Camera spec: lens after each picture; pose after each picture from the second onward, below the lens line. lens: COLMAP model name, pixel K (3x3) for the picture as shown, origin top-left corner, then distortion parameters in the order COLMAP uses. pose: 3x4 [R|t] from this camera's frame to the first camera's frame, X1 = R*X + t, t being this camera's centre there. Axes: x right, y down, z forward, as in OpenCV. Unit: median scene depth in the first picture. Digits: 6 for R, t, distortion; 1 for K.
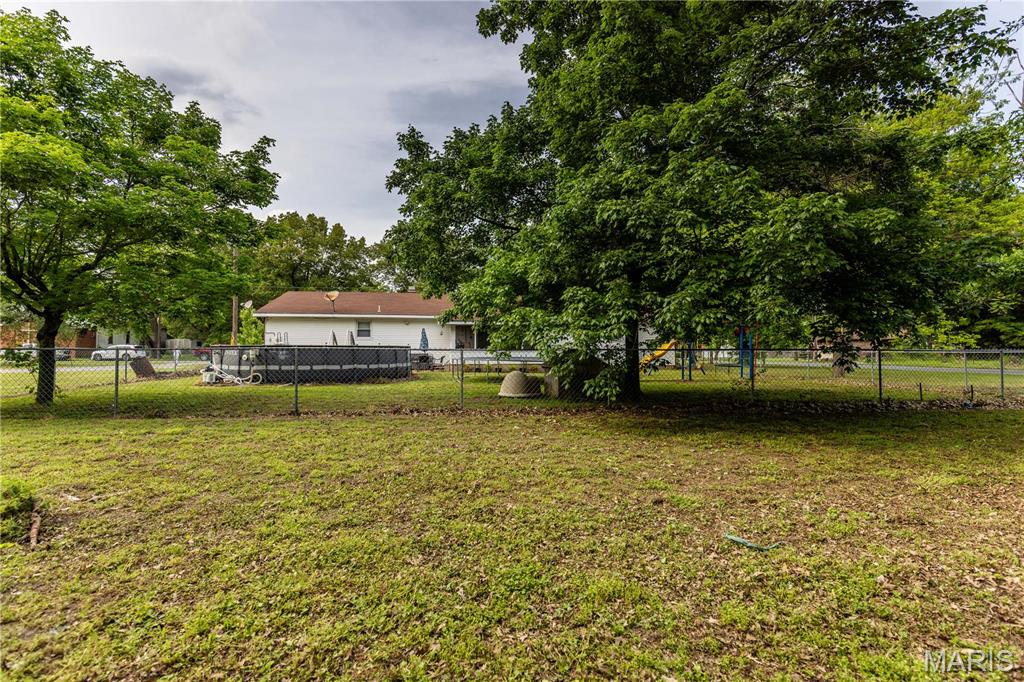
lens RADIAL K [[507.2, 0, 512.0], [0, 507.2, 341.0], [0, 0, 1]] dist [-0.001015, -0.000604]
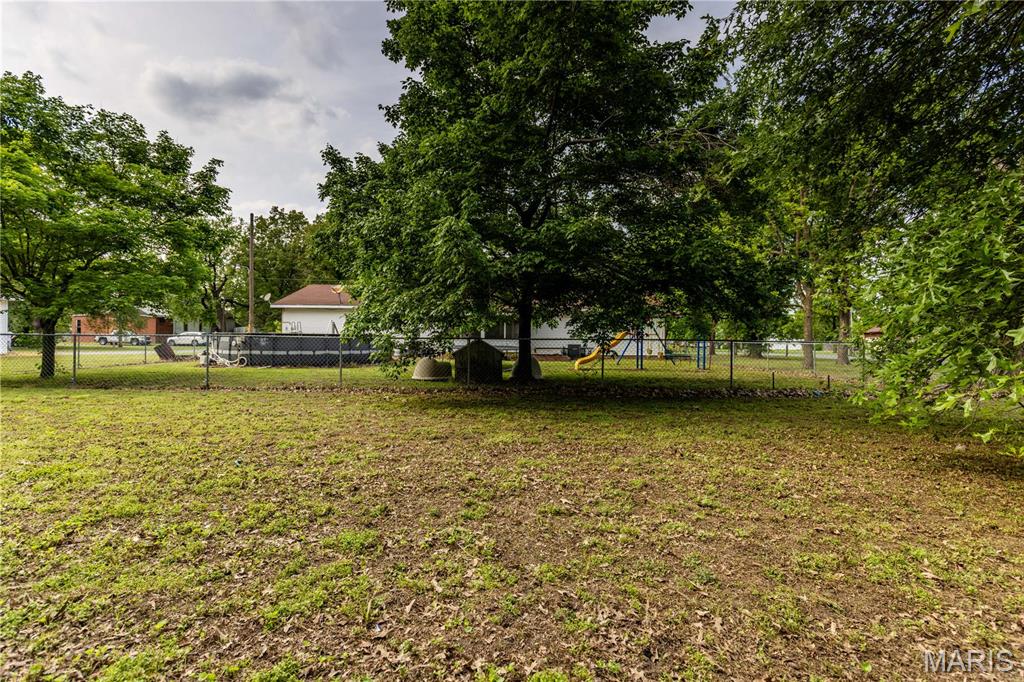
lens RADIAL K [[500.8, 0, 512.0], [0, 500.8, 341.0], [0, 0, 1]] dist [-0.000383, 0.000151]
pose [[0.992161, 0.008720, -0.124658, 0.258033], [-0.006098, 0.999752, 0.021402, -0.001711], [0.124814, -0.020475, 0.991969, -0.066895]]
